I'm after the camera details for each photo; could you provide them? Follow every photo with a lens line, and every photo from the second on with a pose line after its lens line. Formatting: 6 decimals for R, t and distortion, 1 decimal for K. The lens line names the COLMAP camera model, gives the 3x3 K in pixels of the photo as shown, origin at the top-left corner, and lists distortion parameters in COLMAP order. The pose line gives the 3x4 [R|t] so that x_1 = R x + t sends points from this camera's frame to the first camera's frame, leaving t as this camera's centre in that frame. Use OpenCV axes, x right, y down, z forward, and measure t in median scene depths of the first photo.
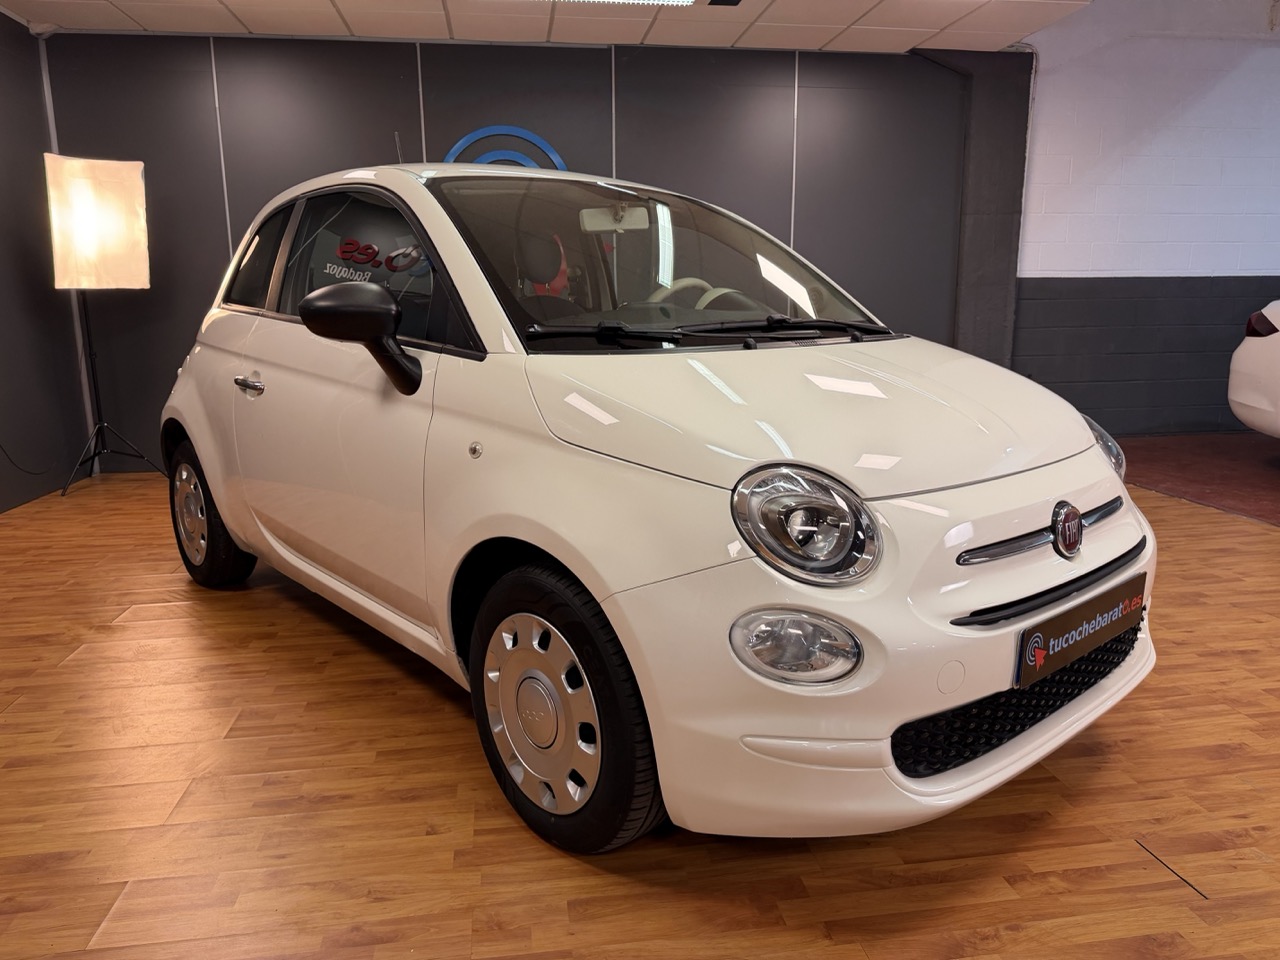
lens RADIAL K [[905.0, 0, 643.6], [0, 905.0, 481.4], [0, 0, 1]] dist [0.001158, -0.006429]
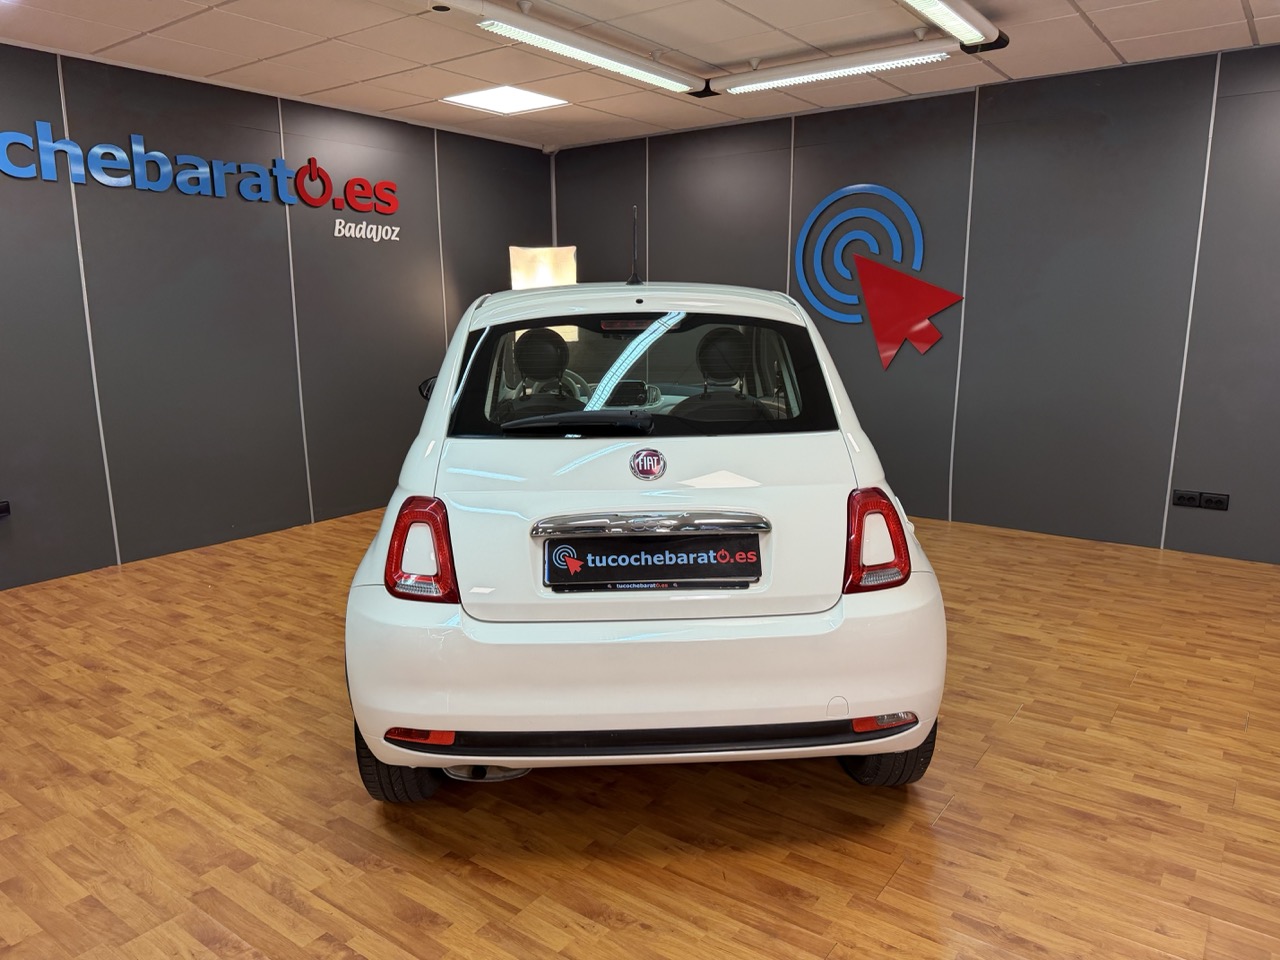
lens RADIAL K [[893.3, 0, 642.5], [0, 893.3, 485.7], [0, 0, 1]] dist [0.079172, -0.121871]
pose [[0.711084, 0.143027, -0.688406, 0.474038], [-0.139187, 0.988350, 0.061573, -0.095855], [0.689192, 0.052033, 0.722708, 0.123415]]
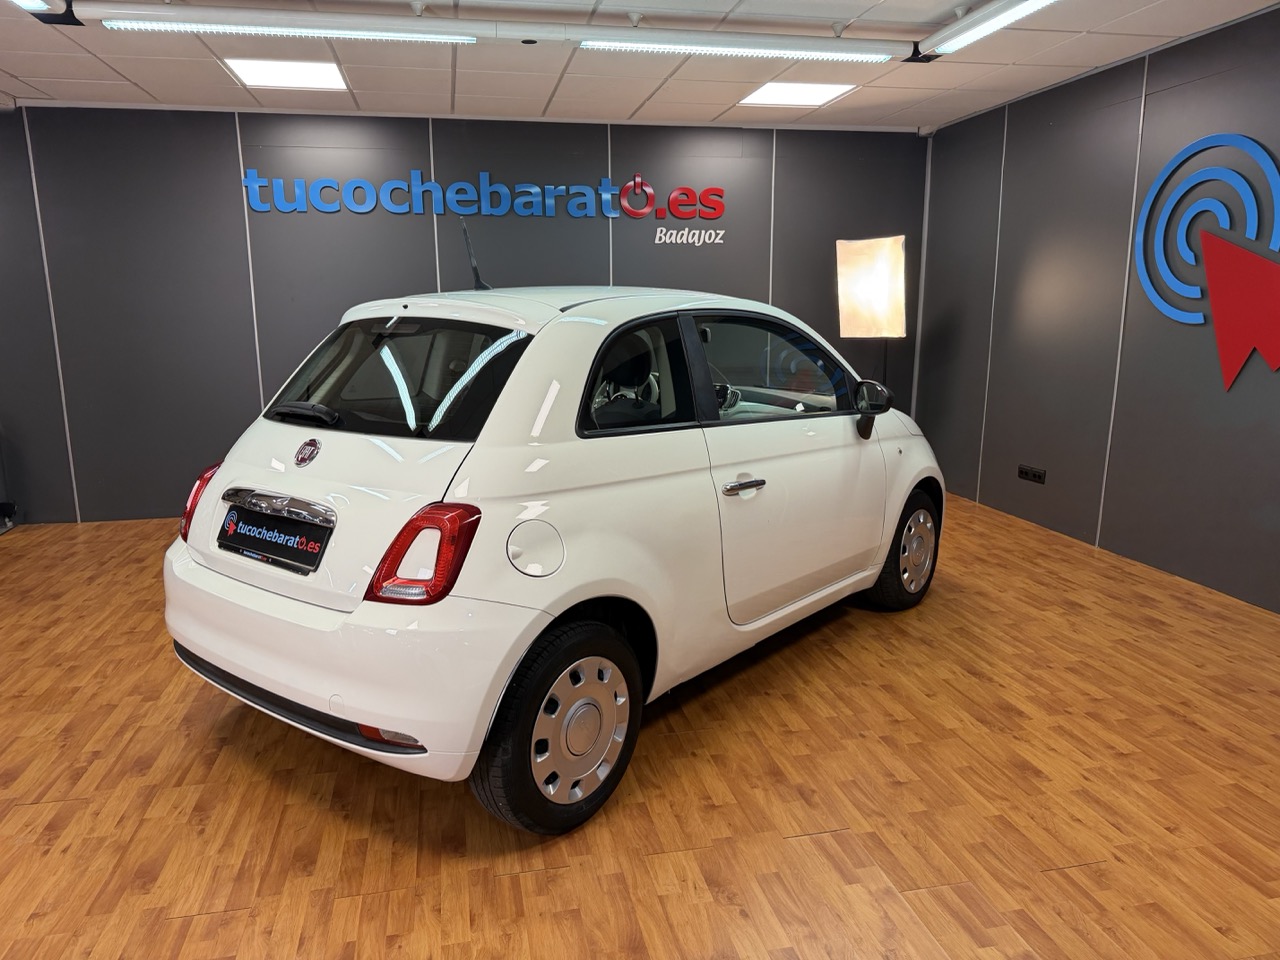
lens RADIAL K [[888.4, 0, 644.0], [0, 888.4, 485.6], [0, 0, 1]] dist [0.069701, -0.085542]
pose [[0.064606, 0.207900, -0.976014, 0.673015], [-0.184971, 0.963604, 0.193012, -0.192726], [0.980618, 0.168065, 0.100710, 0.576266]]
